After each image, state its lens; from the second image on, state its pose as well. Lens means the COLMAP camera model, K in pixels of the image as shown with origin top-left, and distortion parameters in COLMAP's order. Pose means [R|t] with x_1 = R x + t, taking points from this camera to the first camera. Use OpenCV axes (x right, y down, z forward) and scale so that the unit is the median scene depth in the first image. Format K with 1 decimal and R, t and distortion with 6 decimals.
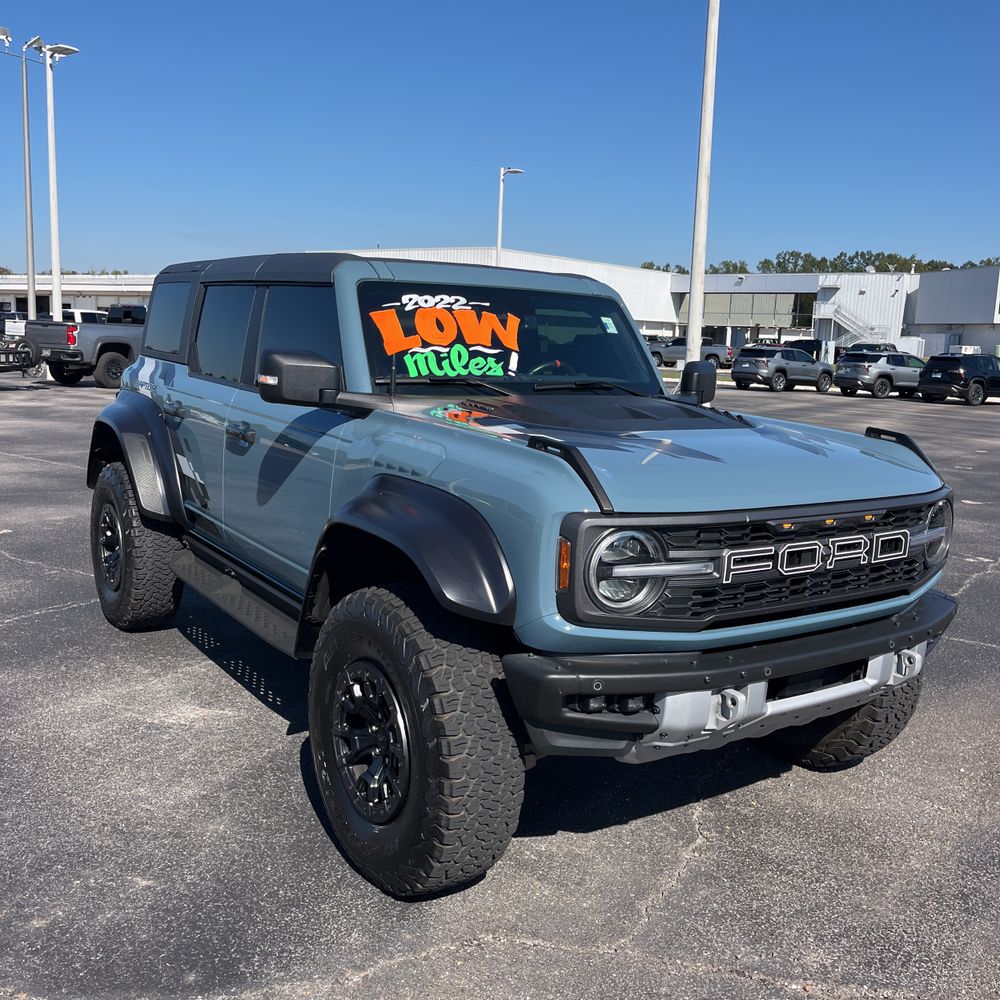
lens RADIAL K [[1010.3, 0, 470.9], [0, 1010.3, 518.3], [0, 0, 1]] dist [0.030788, 0.000000]
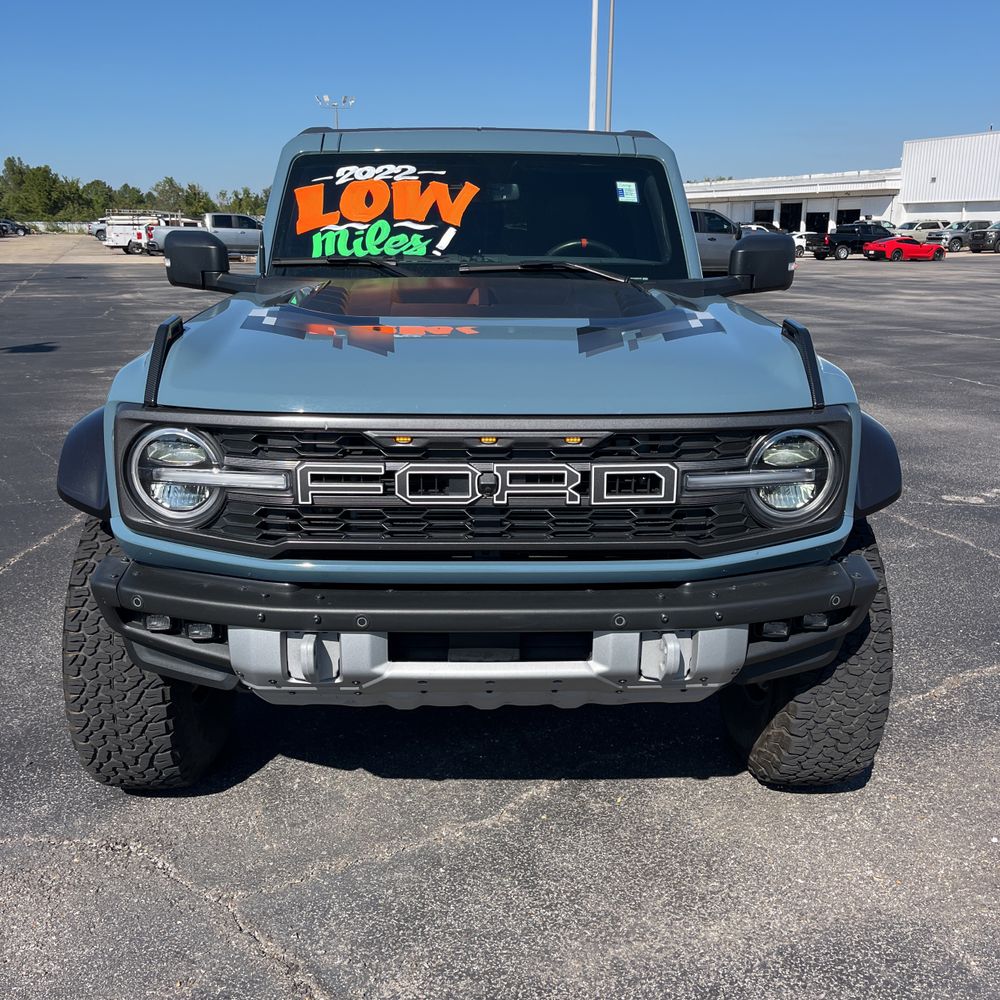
lens RADIAL K [[1010.3, 0, 501.0], [0, 1010.3, 503.6], [0, 0, 1]] dist [0.030788, 0.000000]
pose [[0.844983, 0.109411, -0.523482, 0.580229], [-0.068472, 0.992926, 0.097002, -0.017709], [0.530392, -0.046121, 0.846497, 0.290942]]
